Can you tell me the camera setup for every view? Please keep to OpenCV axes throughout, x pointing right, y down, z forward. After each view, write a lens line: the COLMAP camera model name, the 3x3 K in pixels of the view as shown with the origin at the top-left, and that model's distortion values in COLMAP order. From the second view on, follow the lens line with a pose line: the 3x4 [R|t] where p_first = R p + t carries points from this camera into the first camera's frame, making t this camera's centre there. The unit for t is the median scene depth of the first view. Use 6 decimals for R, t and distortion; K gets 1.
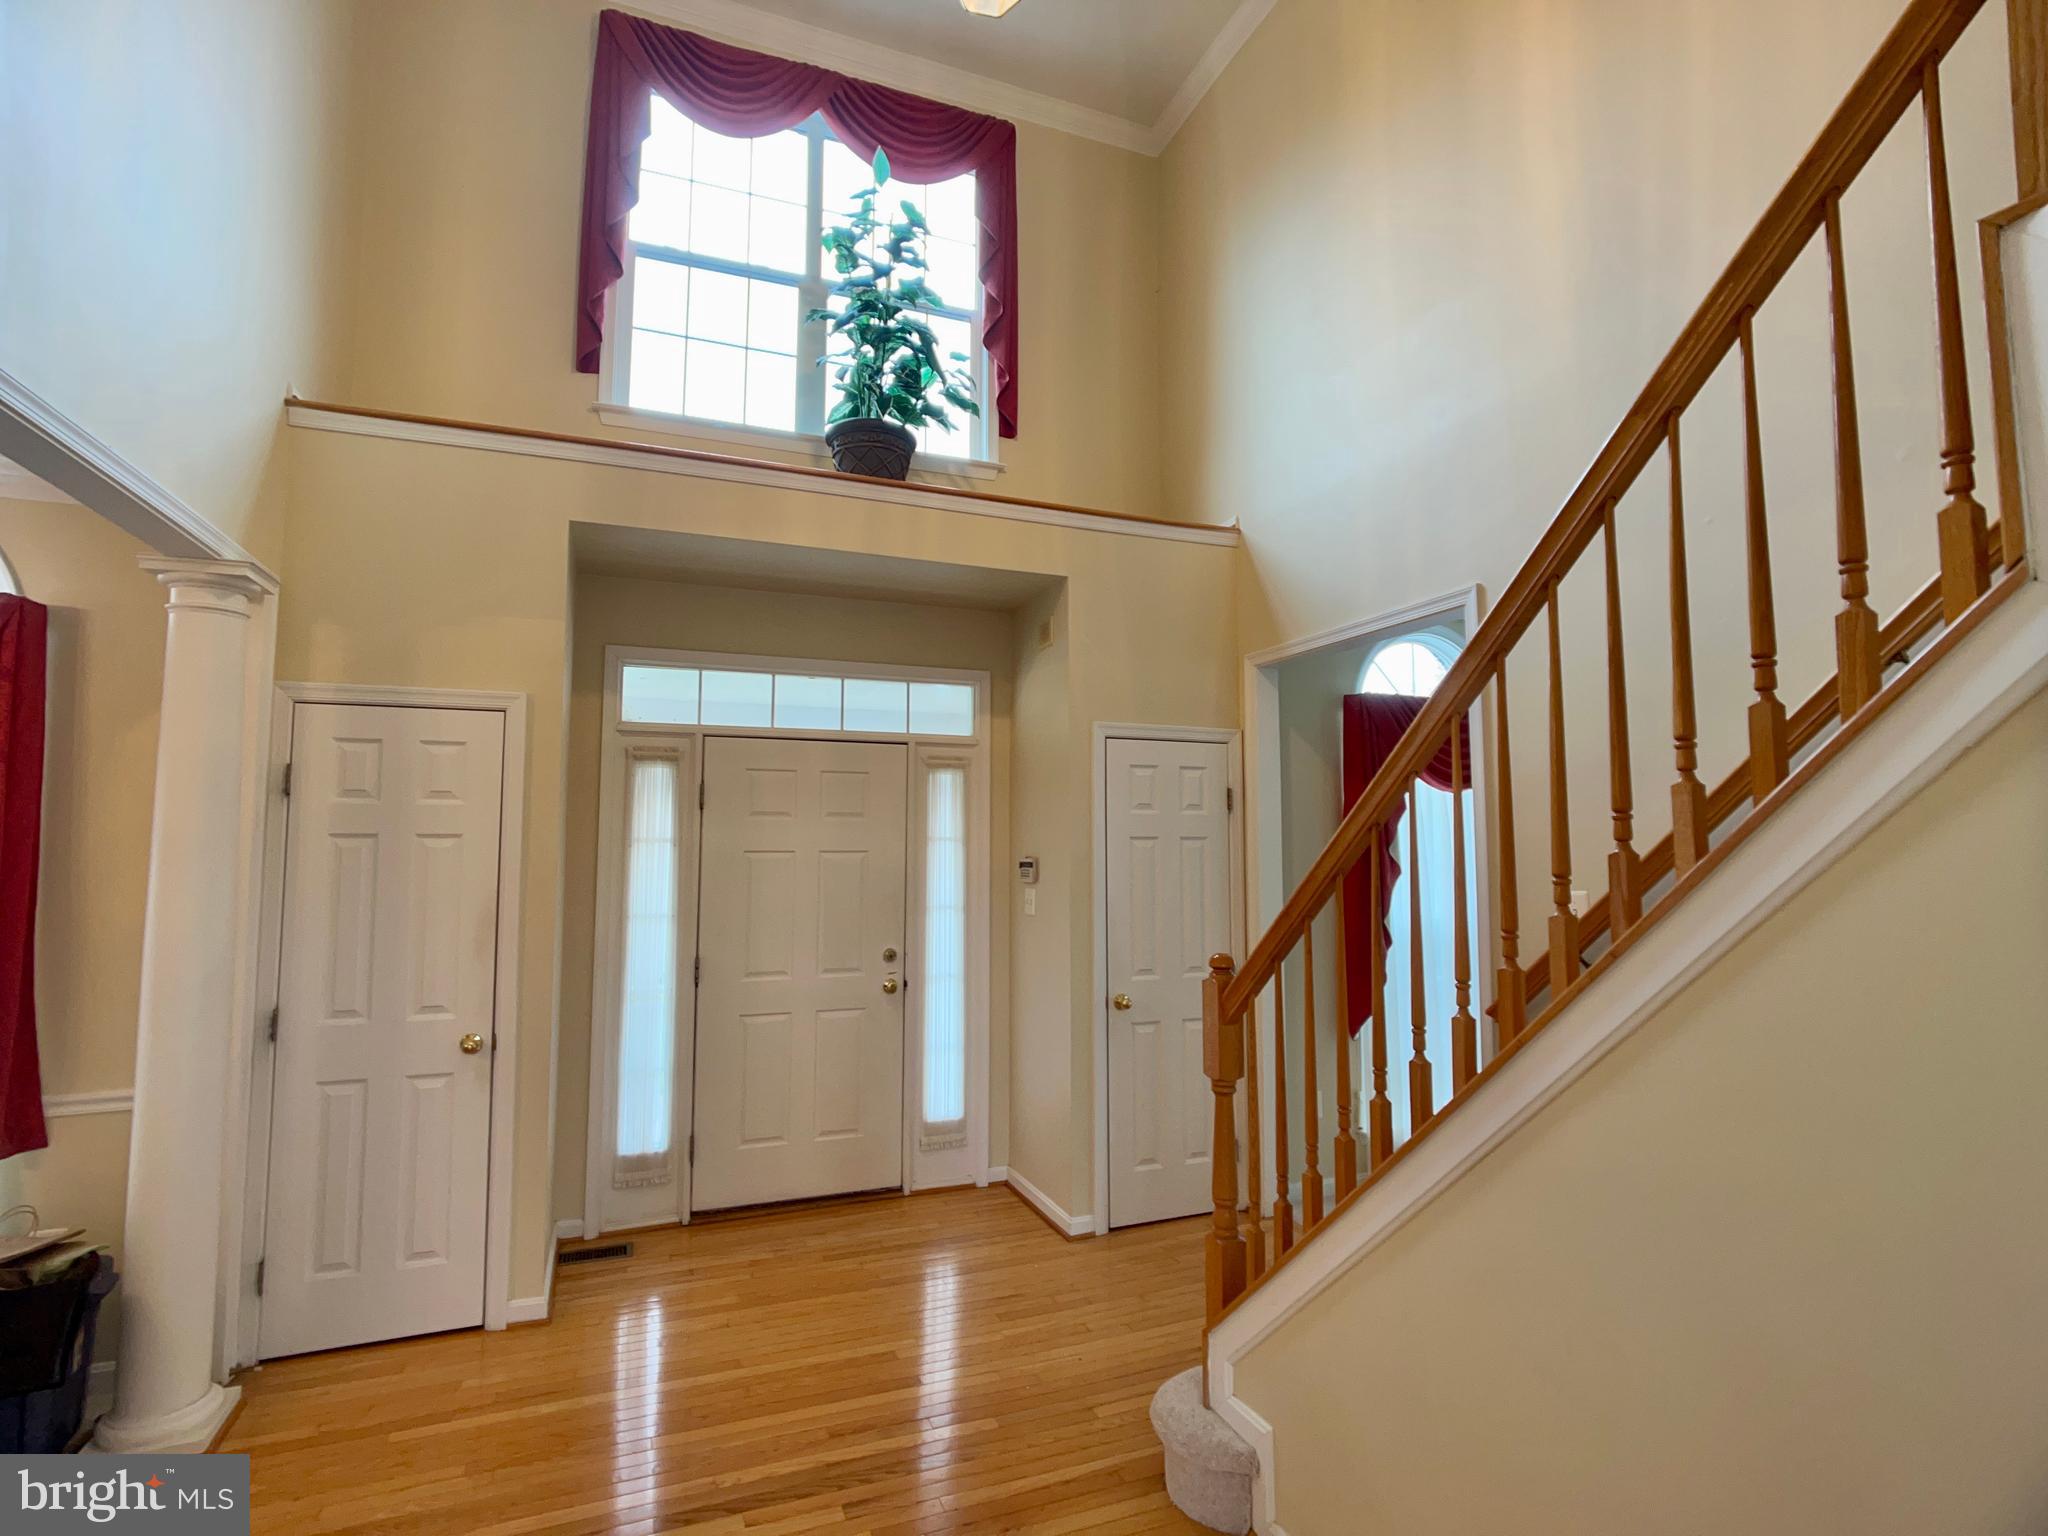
lens RADIAL K [[976.1, 0, 1022.4], [0, 976.1, 769.9], [0, 0, 1]] dist [-0.010236, -0.003421]
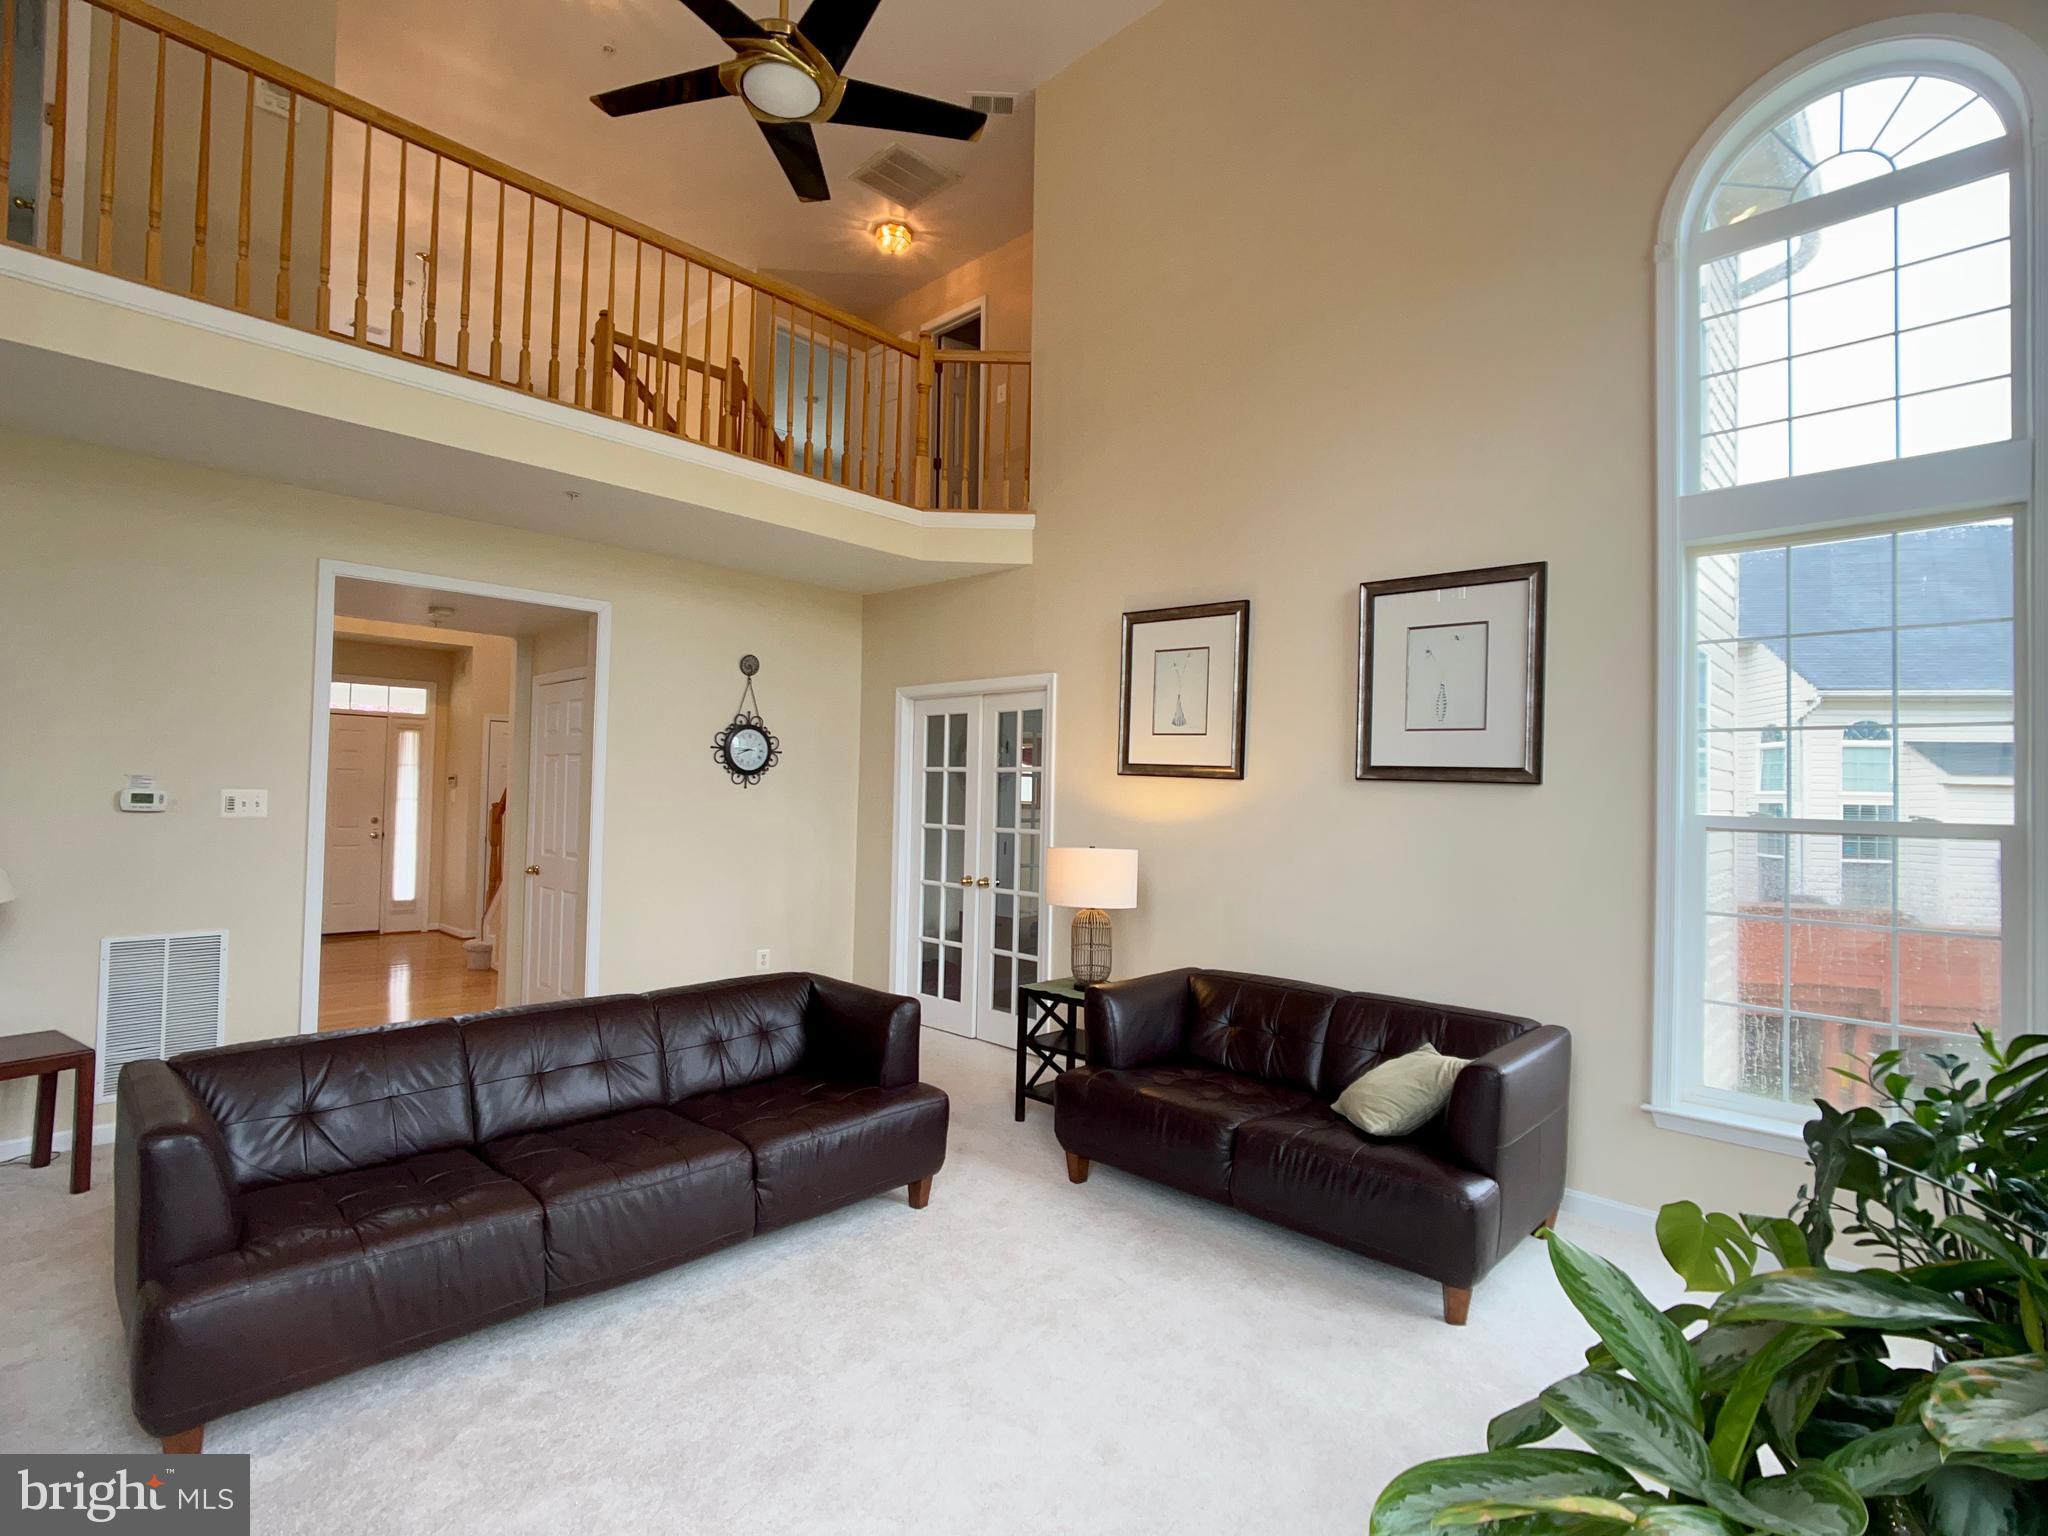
lens RADIAL K [[976.1, 0, 1021.4], [0, 976.1, 762.9], [0, 0, 1]] dist [-0.010236, -0.003421]
pose [[0.917880, 0.030626, 0.395675, 0.300015], [-0.055073, 0.997201, 0.050573, -0.109807], [-0.393019, -0.068211, 0.916997, -1.399588]]
